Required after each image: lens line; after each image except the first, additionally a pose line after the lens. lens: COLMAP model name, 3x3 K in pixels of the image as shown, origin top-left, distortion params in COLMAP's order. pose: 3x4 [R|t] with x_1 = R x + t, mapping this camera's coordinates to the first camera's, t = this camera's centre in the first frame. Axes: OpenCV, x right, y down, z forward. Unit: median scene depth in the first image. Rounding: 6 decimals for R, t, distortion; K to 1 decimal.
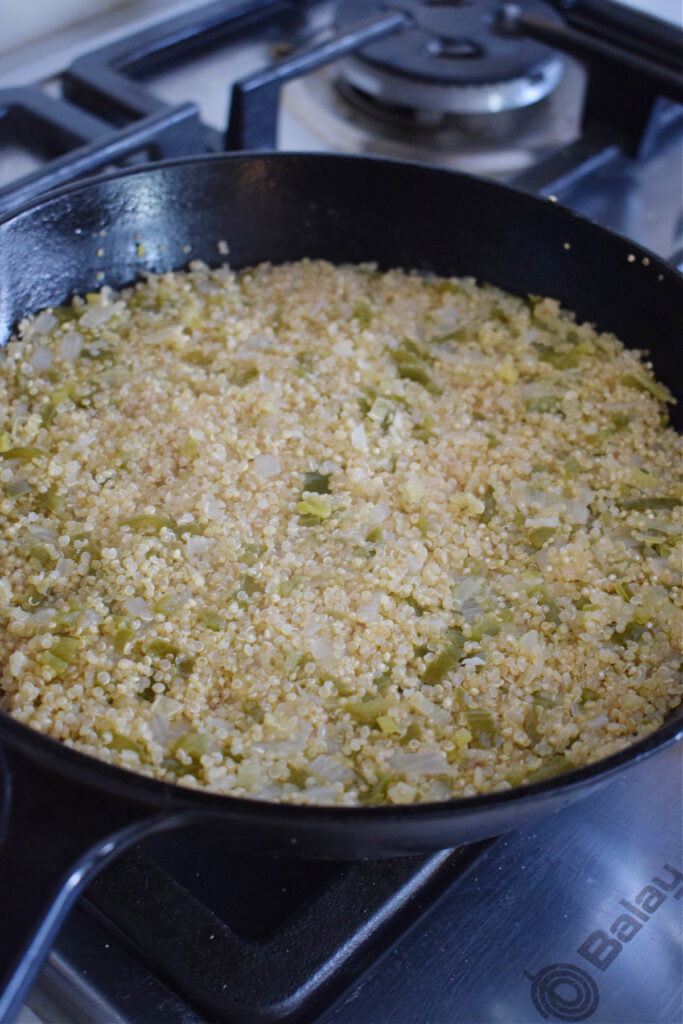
lens RADIAL K [[1461.5, 0, 338.2], [0, 1461.5, 497.6], [0, 0, 1]] dist [-0.020652, 0.007945]
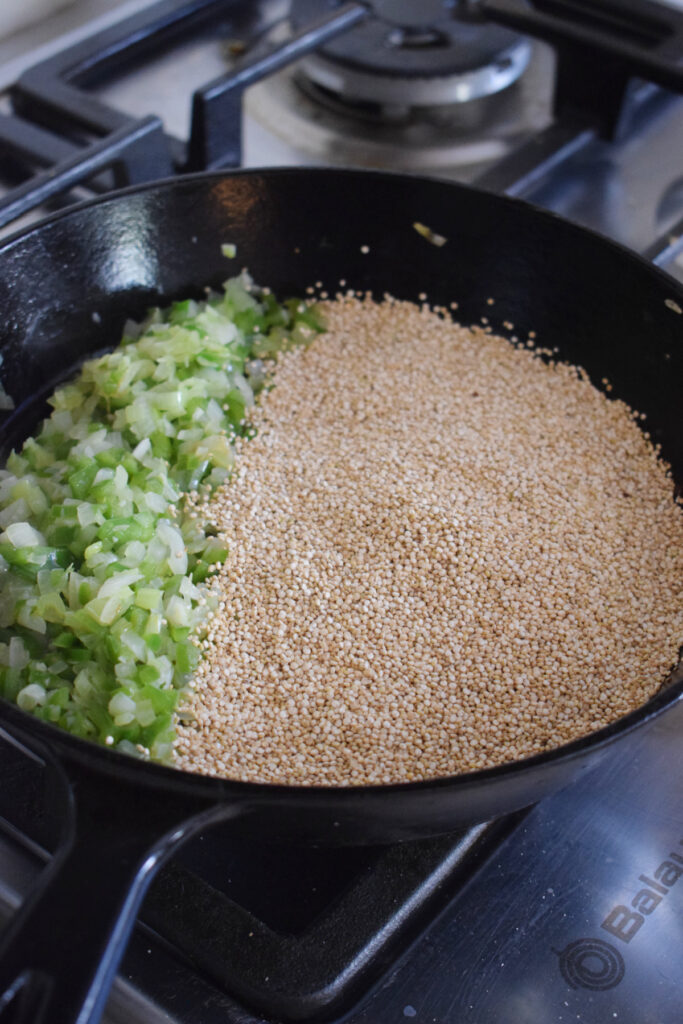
lens RADIAL K [[1672.0, 0, 341.5], [0, 1672.0, 512.0], [0, 0, 1]] dist [-0.030927, 0.286810]
pose [[0.997673, -0.064501, 0.022102, -0.026373], [0.064598, 0.997904, -0.003724, 0.008852], [-0.021816, 0.005143, 0.999749, -0.177699]]
